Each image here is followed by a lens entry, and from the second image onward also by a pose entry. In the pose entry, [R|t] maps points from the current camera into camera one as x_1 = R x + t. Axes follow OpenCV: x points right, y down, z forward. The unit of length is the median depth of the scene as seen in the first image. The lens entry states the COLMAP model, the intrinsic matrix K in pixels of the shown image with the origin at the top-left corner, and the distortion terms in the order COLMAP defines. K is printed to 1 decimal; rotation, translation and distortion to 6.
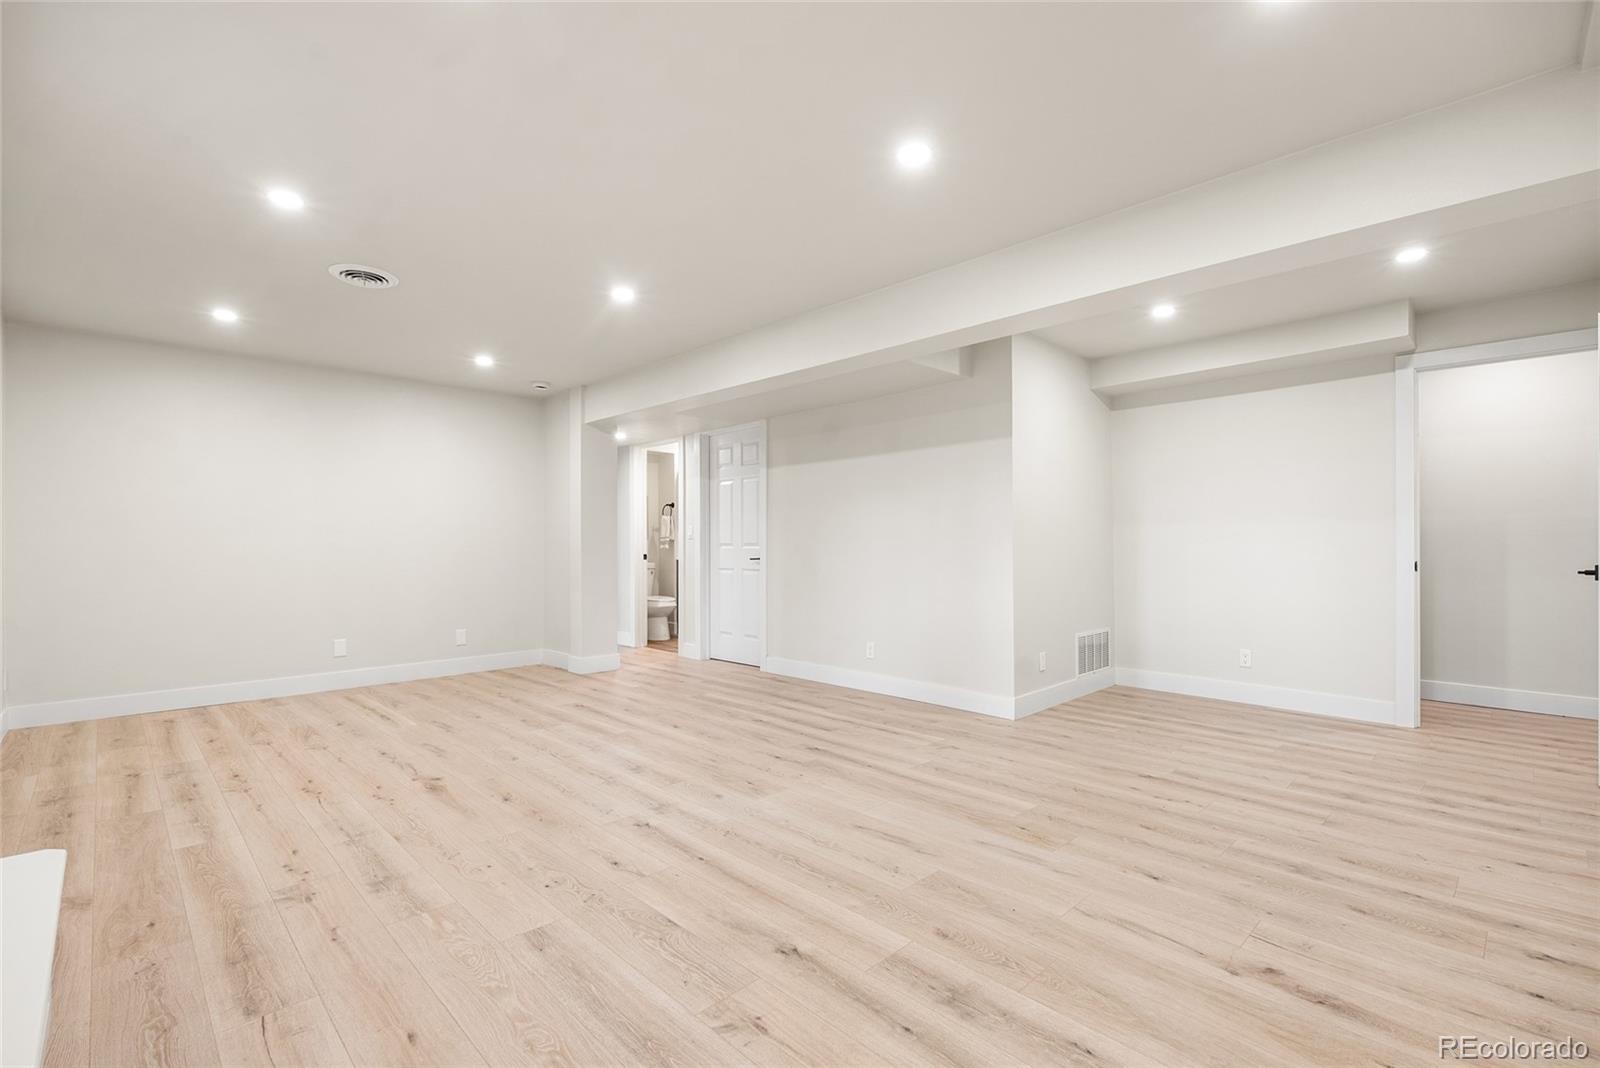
lens RADIAL K [[713.3, 0, 802.8], [0, 713.3, 538.9], [0, 0, 1]] dist [-0.003412, -0.000854]
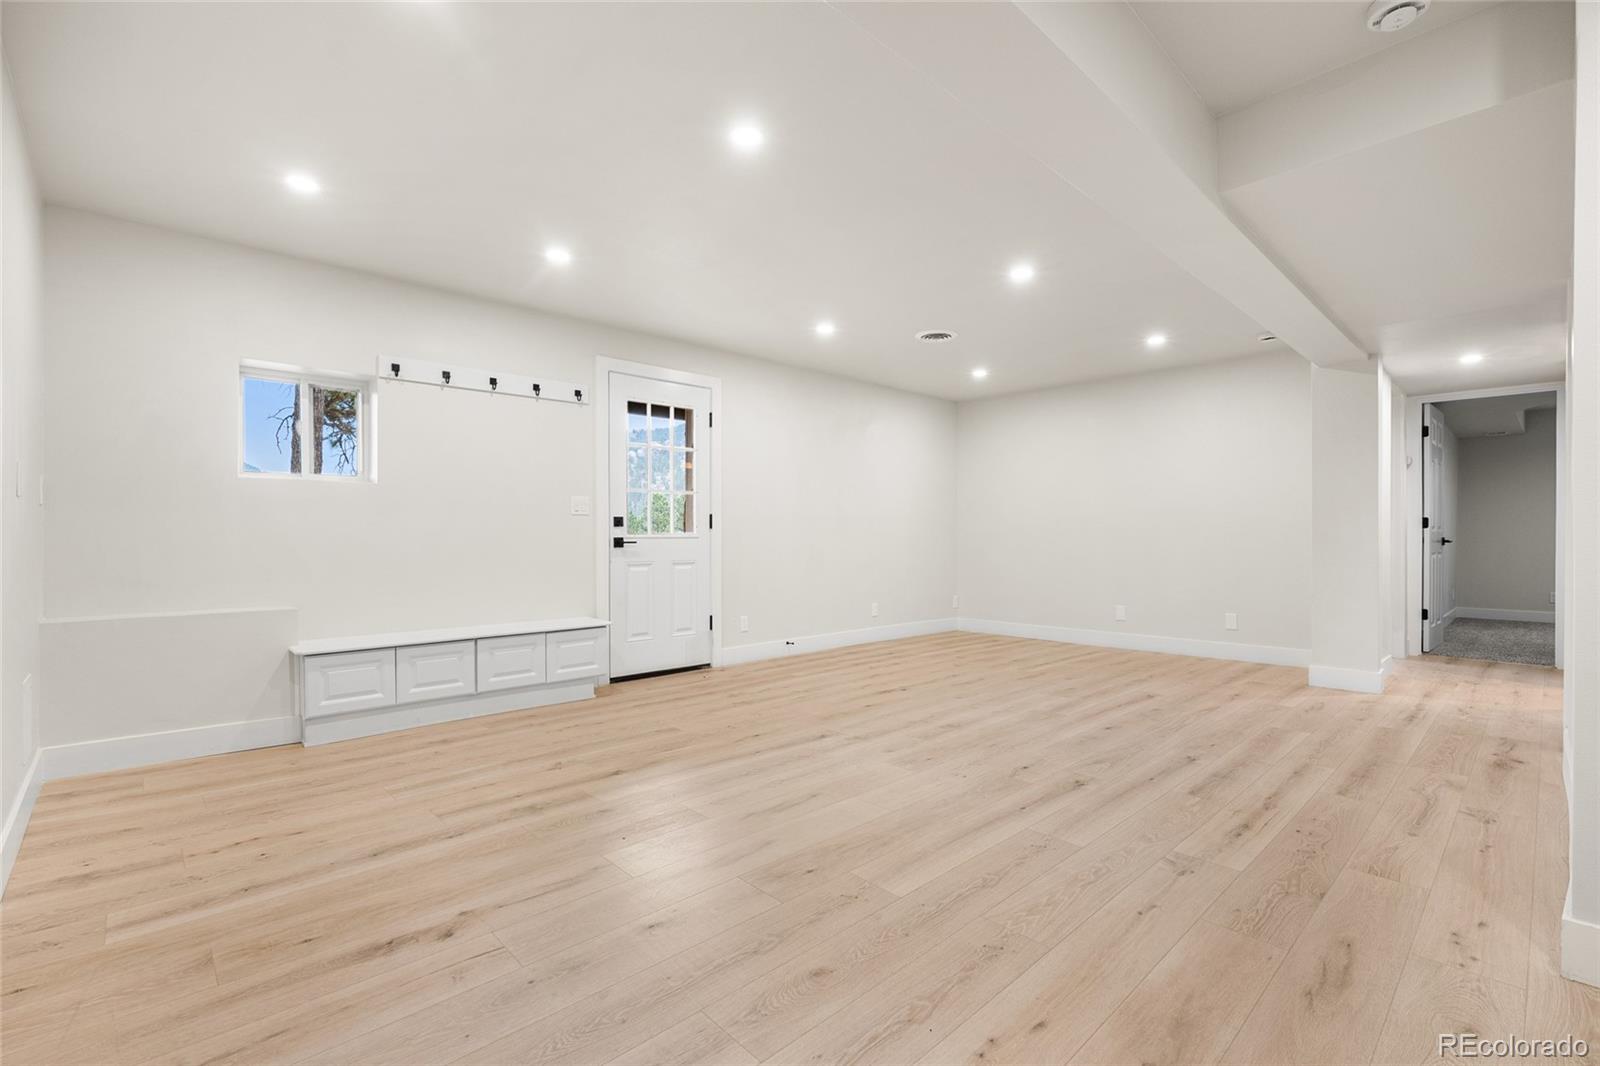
lens RADIAL K [[713.3, 0, 802.8], [0, 713.3, 537.9], [0, 0, 1]] dist [-0.003412, -0.000854]
pose [[-0.015664, 0.003617, -0.999871, 1.022858], [0.012238, 0.999919, 0.003426, 0.034179], [0.999802, -0.012183, -0.015707, 0.945037]]
